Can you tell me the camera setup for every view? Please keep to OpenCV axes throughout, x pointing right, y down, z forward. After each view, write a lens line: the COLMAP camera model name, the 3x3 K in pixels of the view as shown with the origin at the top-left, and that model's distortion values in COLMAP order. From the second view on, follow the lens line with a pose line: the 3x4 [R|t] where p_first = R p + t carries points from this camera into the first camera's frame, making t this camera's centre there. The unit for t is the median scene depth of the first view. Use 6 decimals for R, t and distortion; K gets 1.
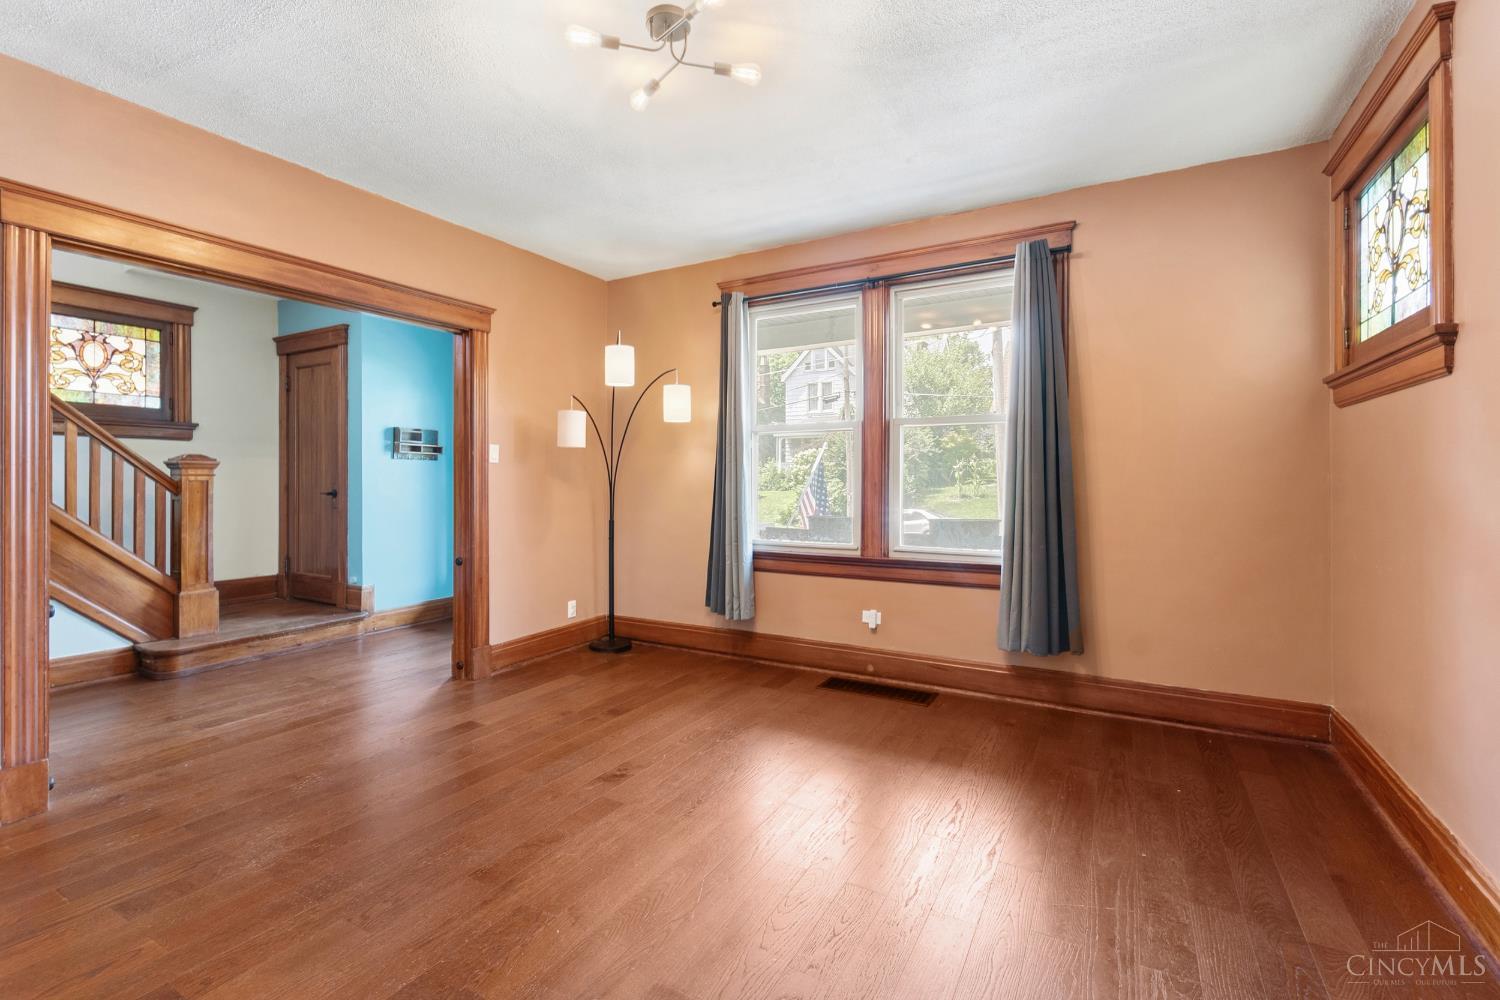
lens RADIAL K [[667.5, 0, 744.8], [0, 667.5, 481.8], [0, 0, 1]] dist [-0.004534, -0.000014]
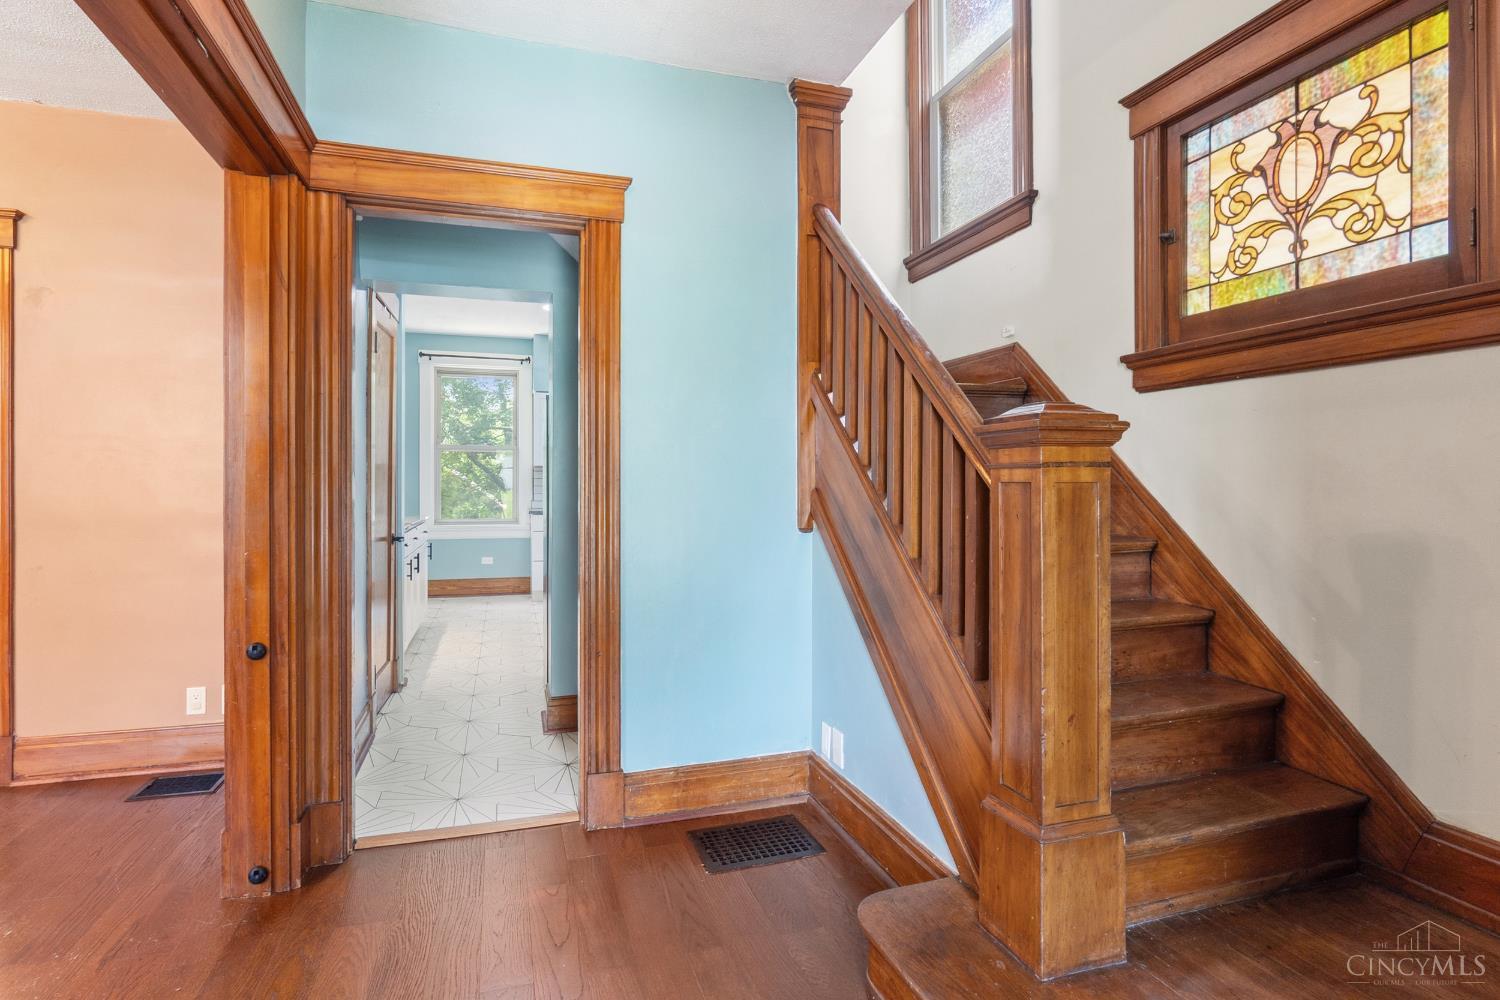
lens RADIAL K [[779.9, 0, 752.7], [0, 779.9, 483.7], [0, 0, 1]] dist [-0.004049, 0.000637]
pose [[-0.685922, 0.003595, -0.727666, -0.414052], [-0.000051, 0.999988, 0.004989, -0.002730], [0.727675, 0.003459, -0.685913, 1.097366]]
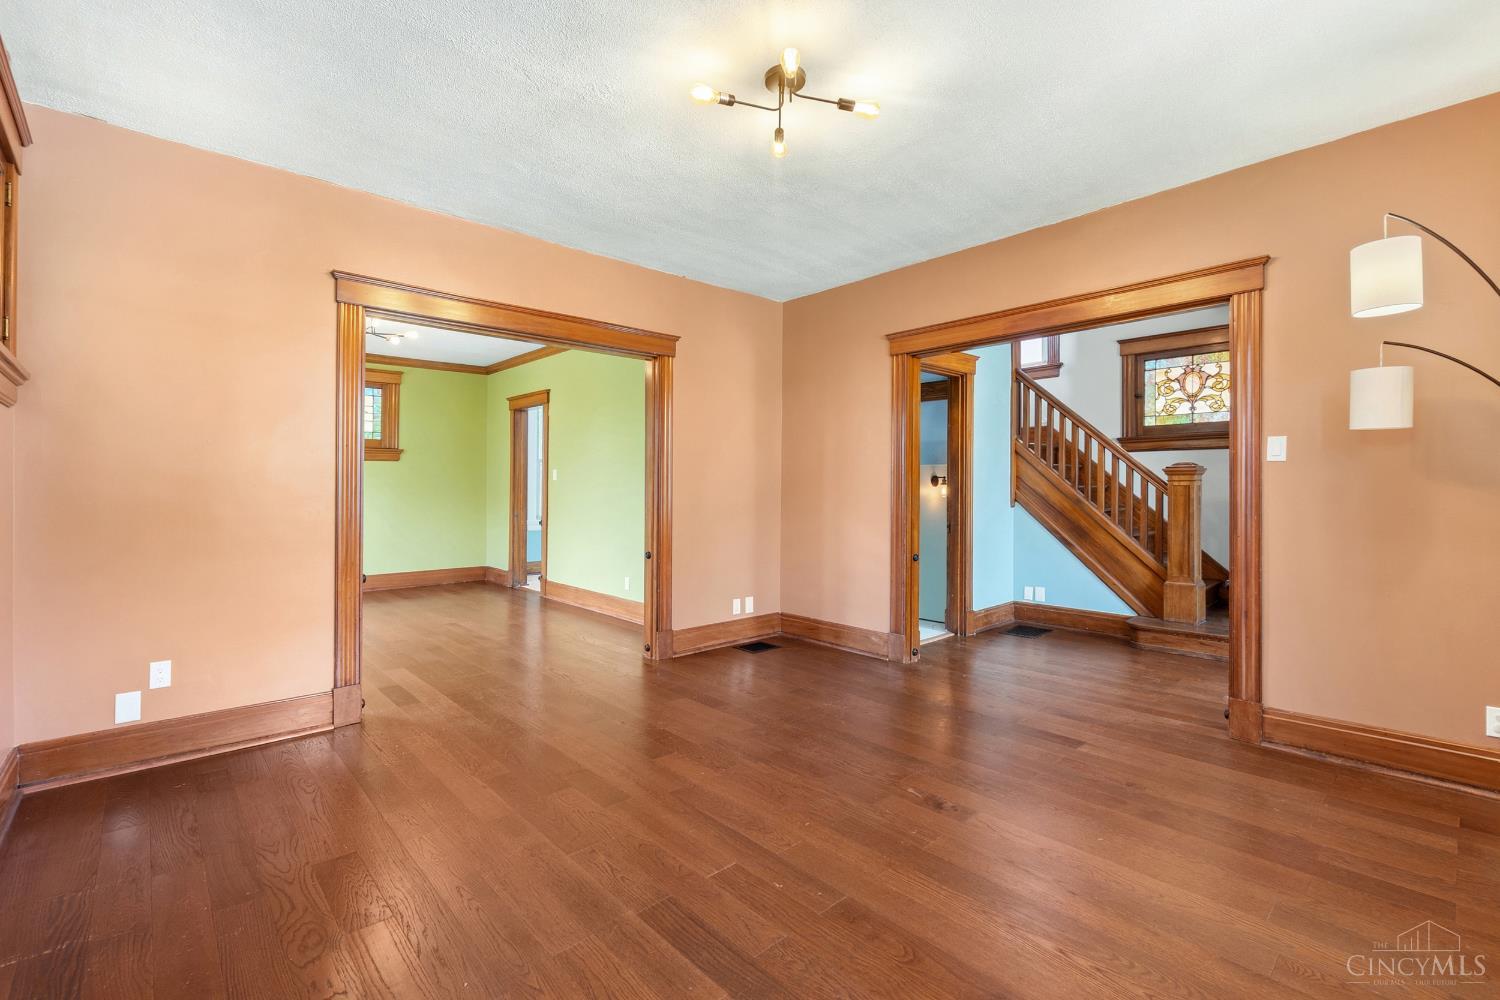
lens RADIAL K [[667.5, 0, 754.8], [0, 667.5, 489.3], [0, 0, 1]] dist [-0.004534, -0.000014]
pose [[-0.305830, 0.003350, -0.952080, 0.448881], [-0.000767, 0.999993, 0.003765, 0.000865], [0.952086, 0.001881, -0.305825, 0.613371]]
